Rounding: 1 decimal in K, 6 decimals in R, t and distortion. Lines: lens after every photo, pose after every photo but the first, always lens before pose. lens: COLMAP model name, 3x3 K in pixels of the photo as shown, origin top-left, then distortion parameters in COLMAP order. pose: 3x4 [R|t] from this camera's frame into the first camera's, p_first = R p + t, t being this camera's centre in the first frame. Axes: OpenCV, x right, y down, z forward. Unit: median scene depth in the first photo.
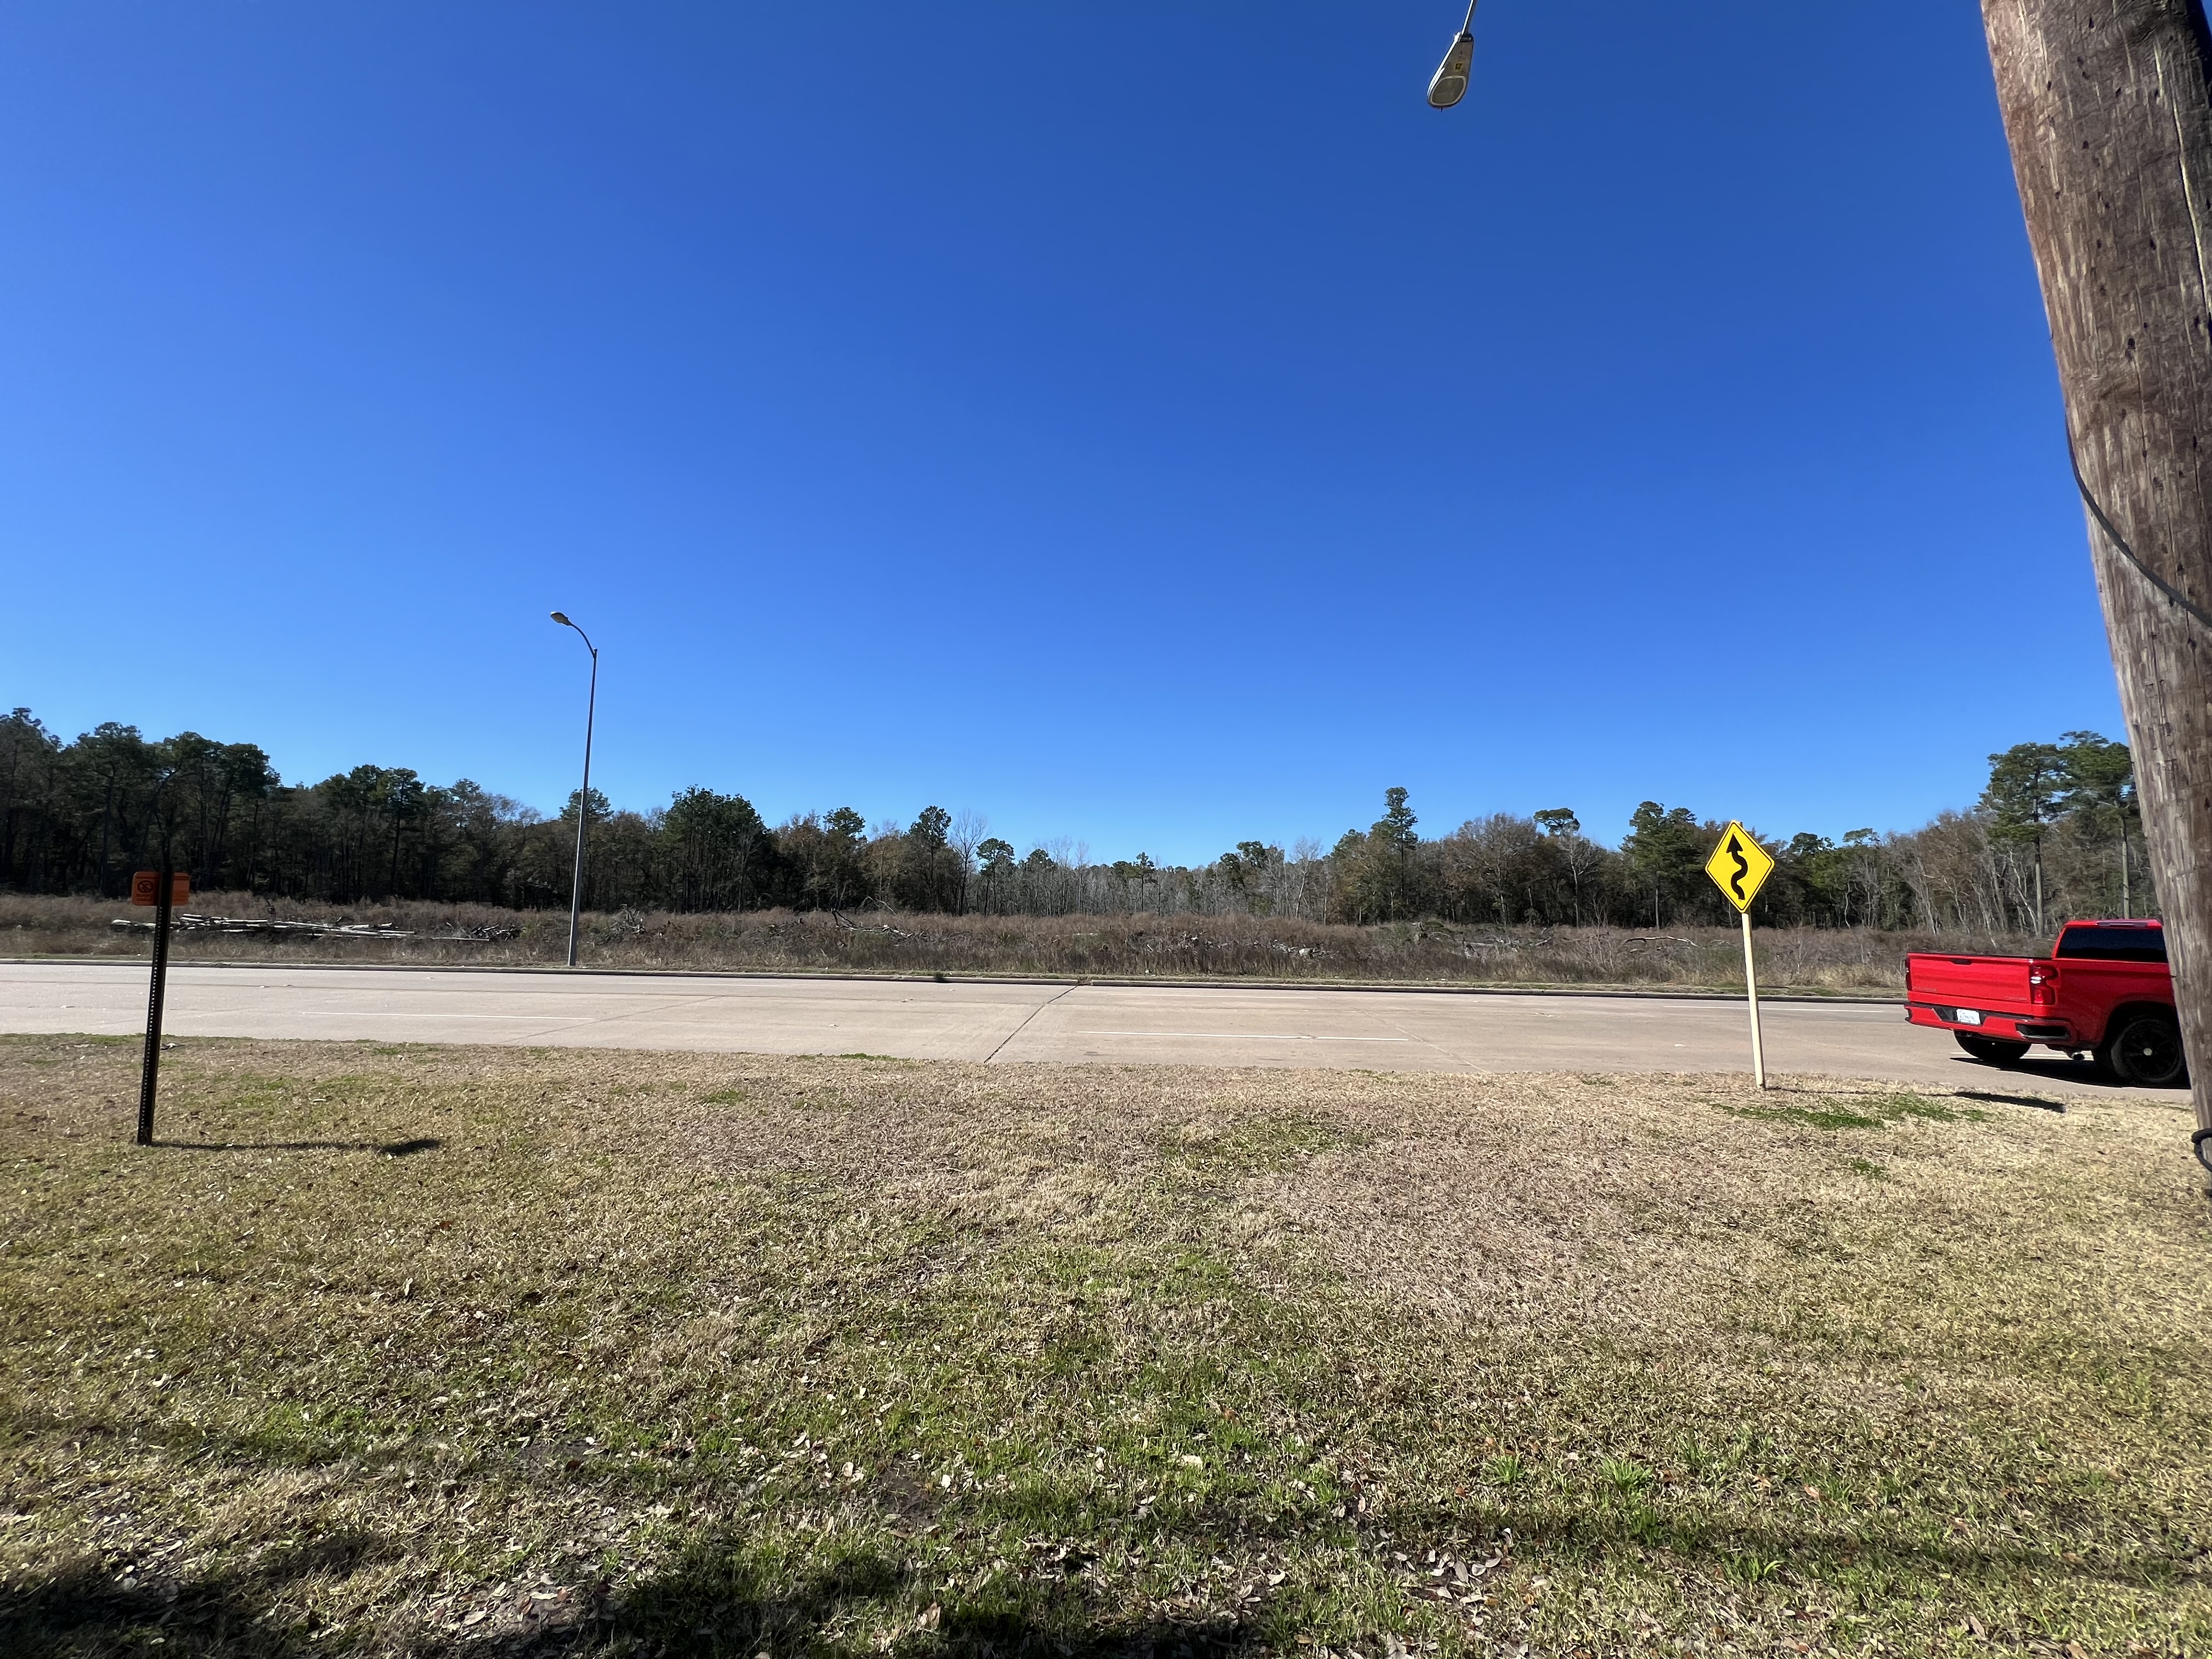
lens RADIAL K [[882.2, 0, 1106.0], [0, 882.2, 829.5], [0, 0, 1]] dist [-0.000803, -0.000340]
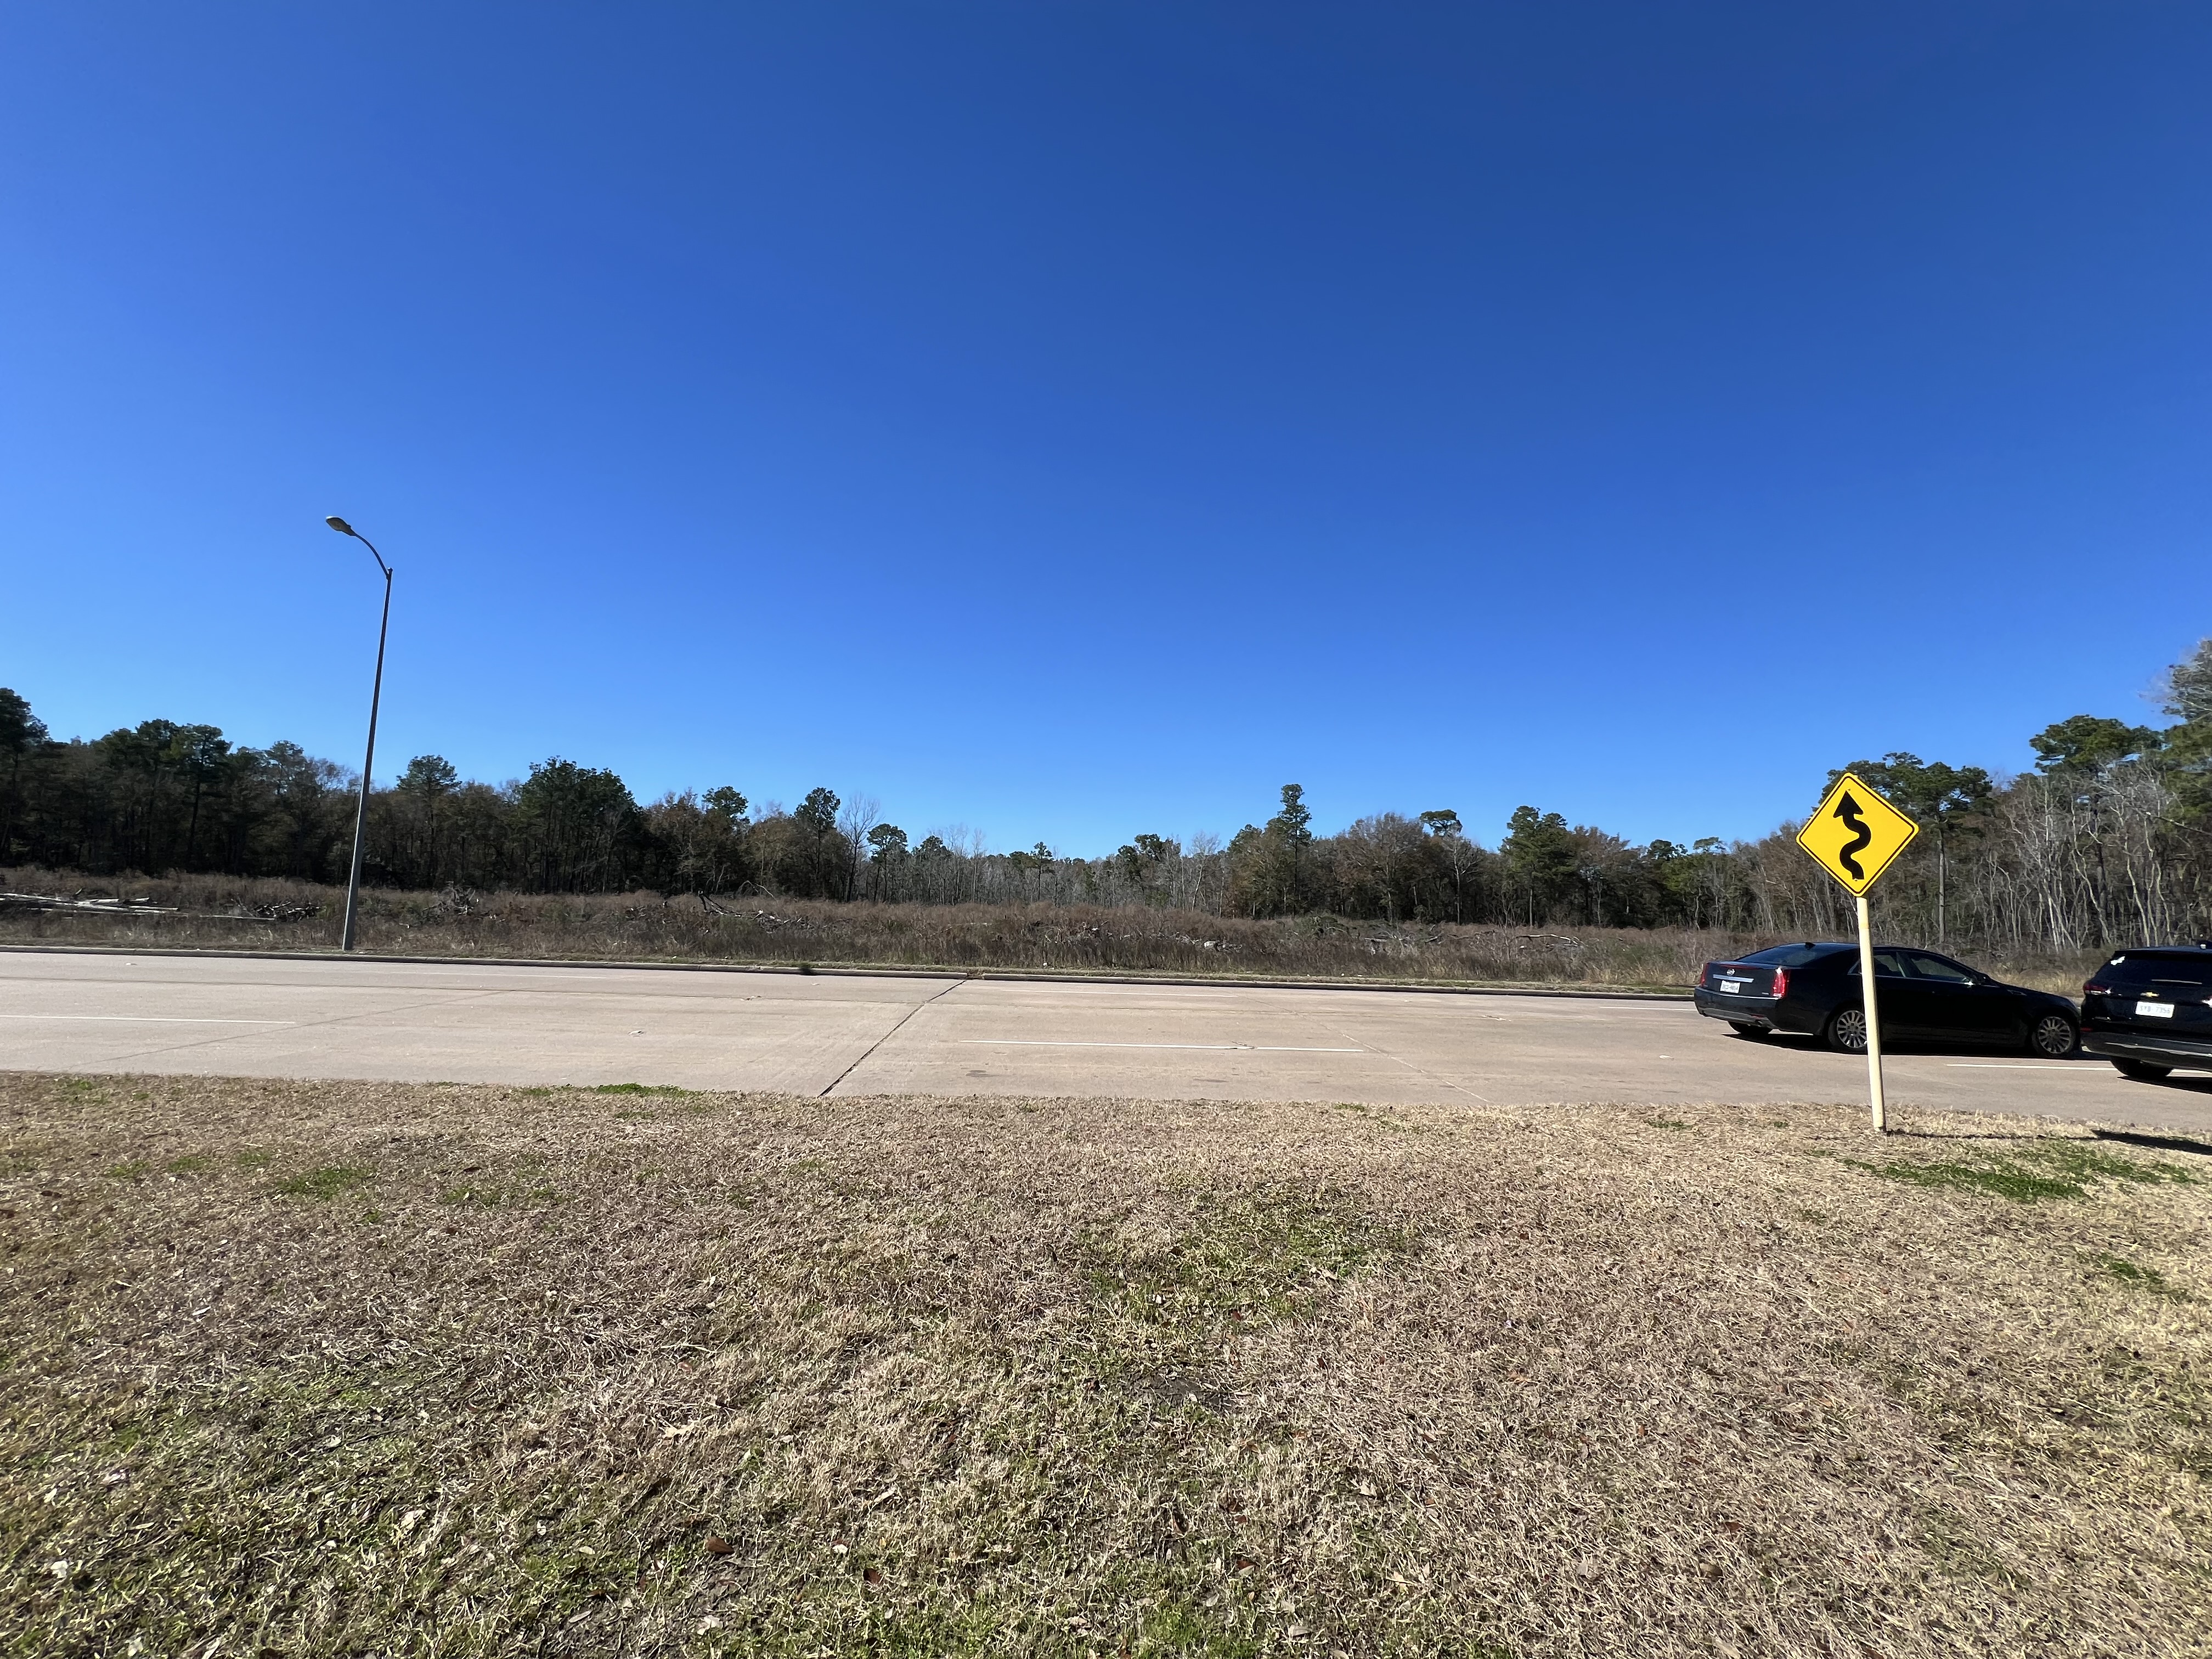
lens RADIAL K [[882.2, 0, 1106.0], [0, 882.2, 829.5], [0, 0, 1]] dist [-0.000803, -0.000340]
pose [[0.992907, 0.027272, 0.115723, 0.000010], [-0.028347, 0.999569, 0.007656, 0.002748], [-0.115464, -0.010882, 0.993252, 0.018343]]
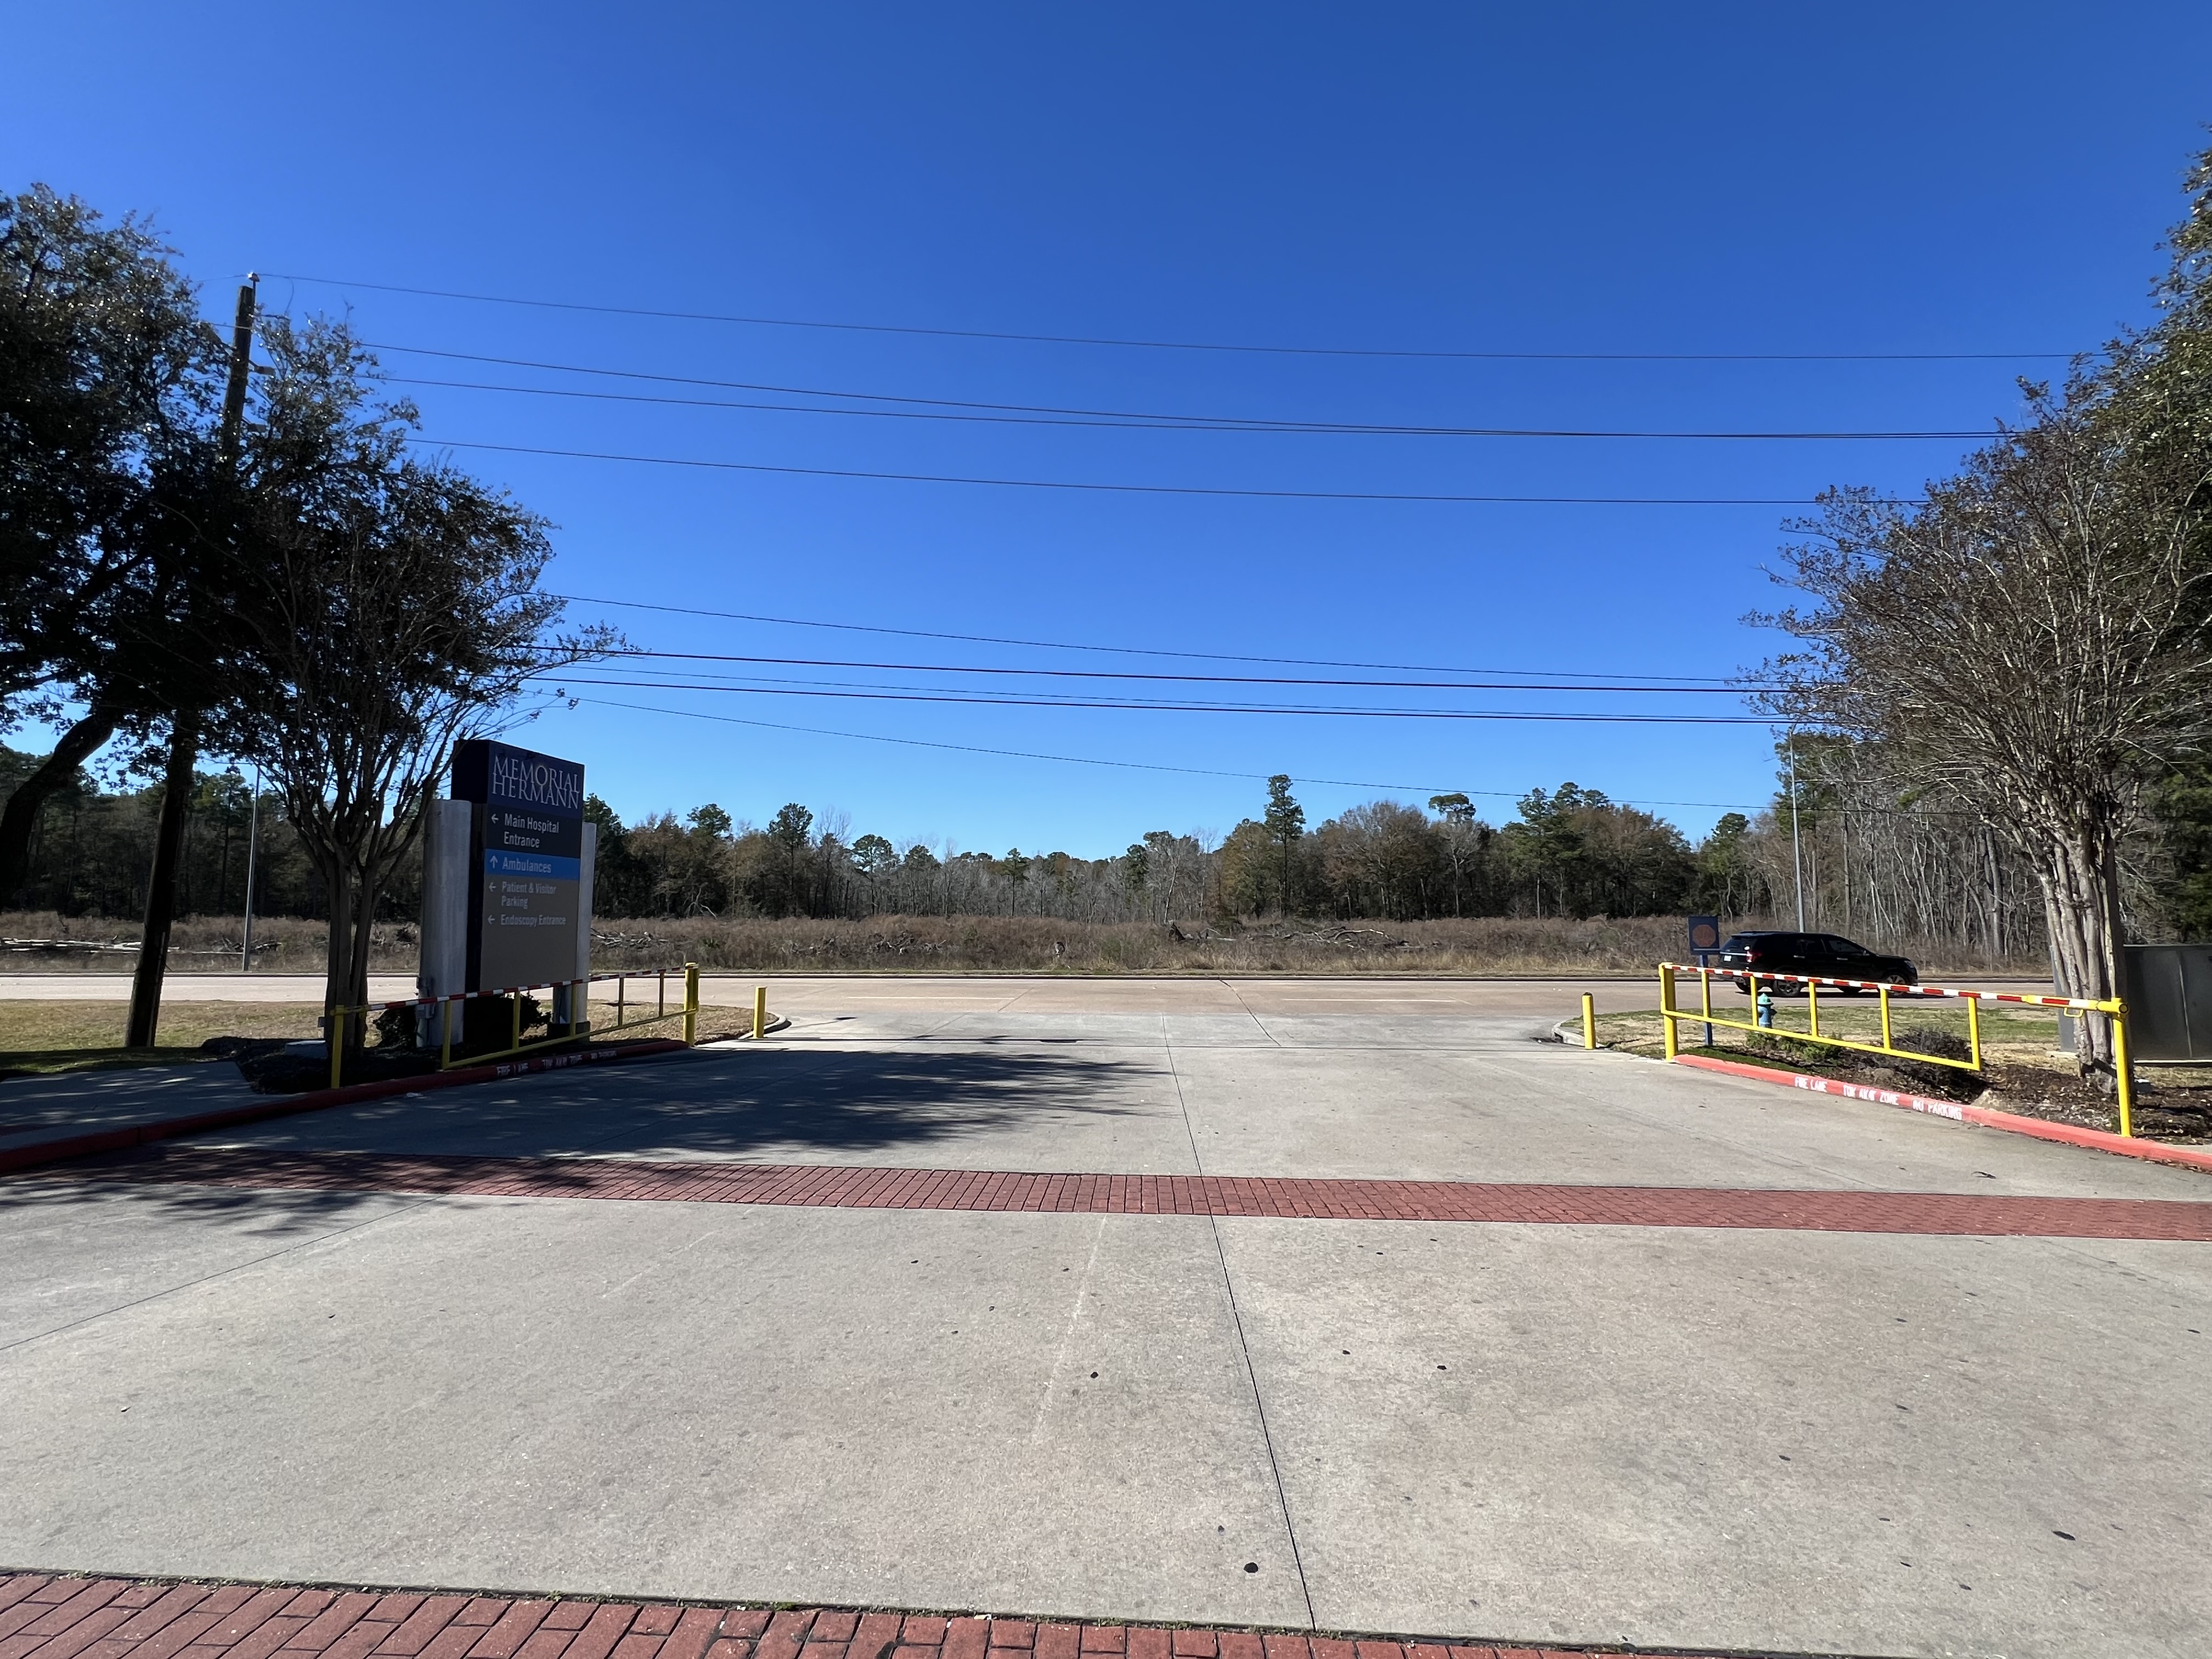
lens RADIAL K [[1022.6, 0, 1106.0], [0, 1022.6, 829.5], [0, 0, 1]] dist [-0.001927, -0.000364]
pose [[0.999762, -0.017845, 0.012536, 0.143867], [0.017604, 0.999664, 0.019034, -0.015062], [-0.012871, -0.018808, 0.999740, -0.124322]]
